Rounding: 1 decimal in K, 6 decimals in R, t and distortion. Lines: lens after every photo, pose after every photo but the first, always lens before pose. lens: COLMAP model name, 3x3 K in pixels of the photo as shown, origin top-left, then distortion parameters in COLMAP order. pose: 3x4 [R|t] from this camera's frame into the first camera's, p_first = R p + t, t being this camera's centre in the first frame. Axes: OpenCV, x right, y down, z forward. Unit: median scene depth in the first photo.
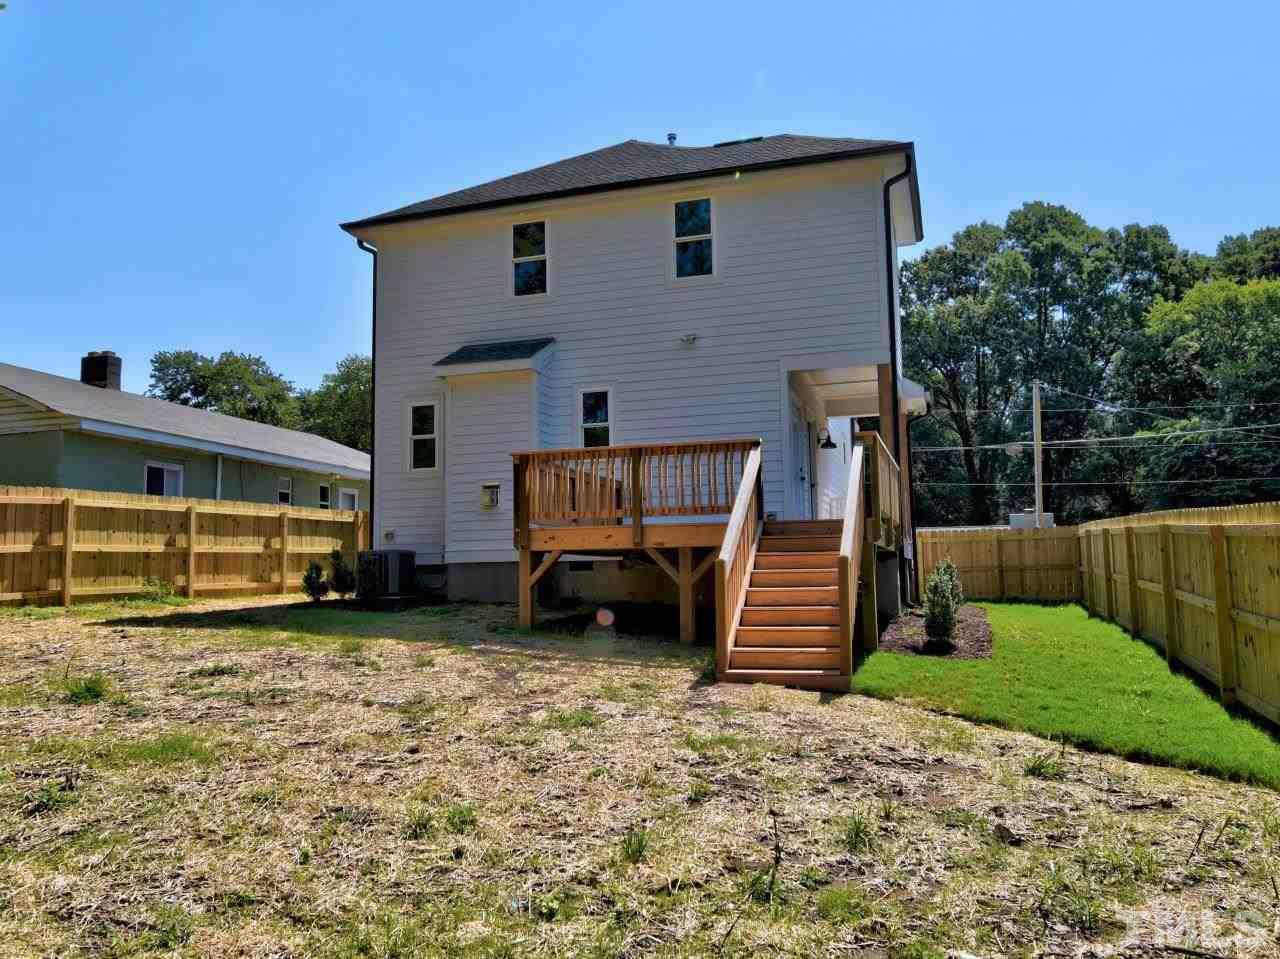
lens RADIAL K [[900.4, 0, 643.0], [0, 900.4, 480.4], [0, 0, 1]] dist [0.003407, 0.000878]
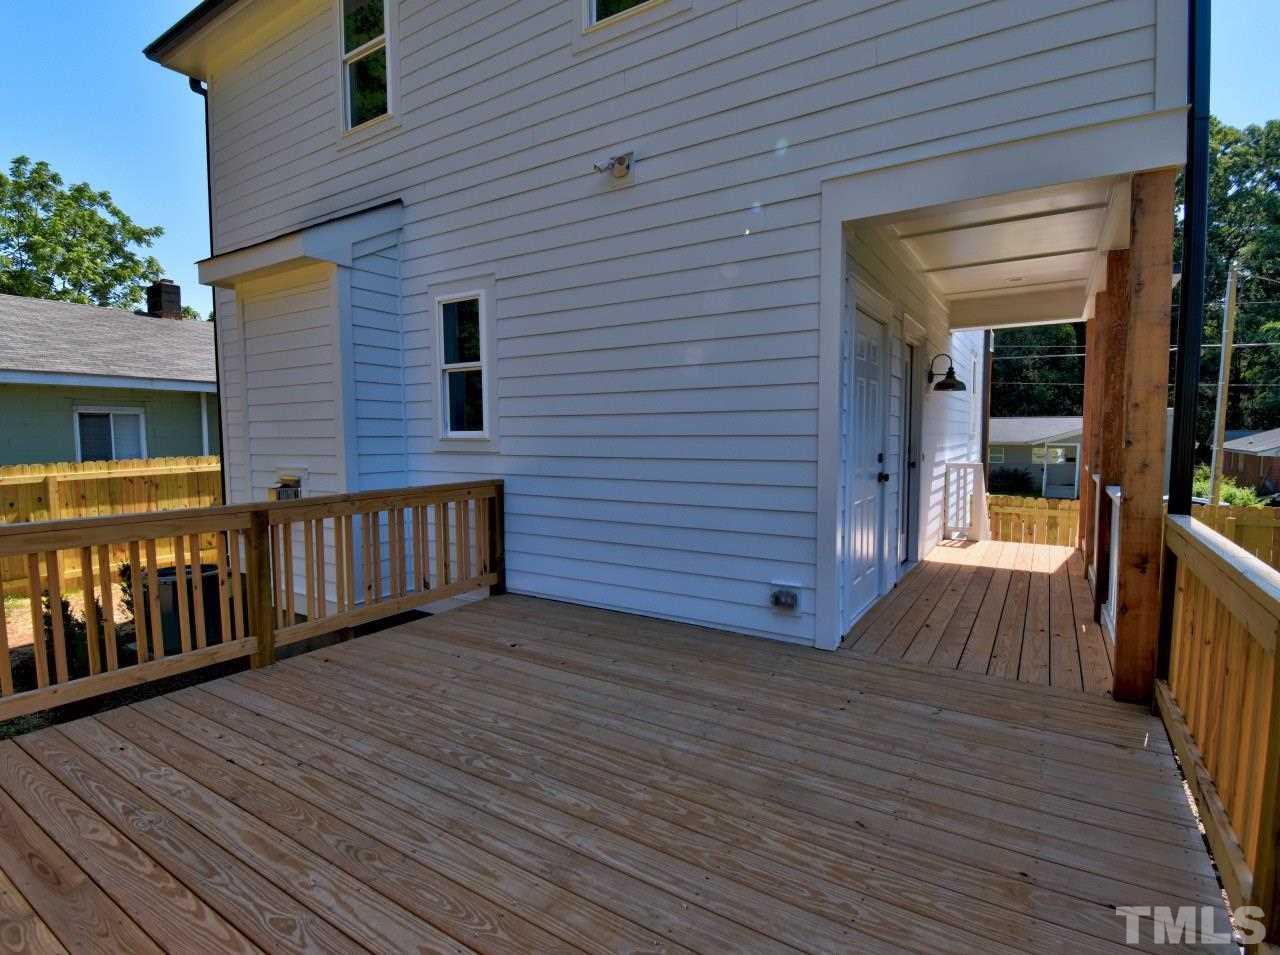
lens RADIAL K [[636.9, 0, 634.0], [0, 636.9, 475.7], [0, 0, 1]] dist [-0.014998, -0.000774]
pose [[0.968782, 0.028098, -0.246318, 0.117296], [0.013308, 0.986230, 0.164841, -0.050422], [0.247558, -0.162973, 0.955068, 0.578049]]
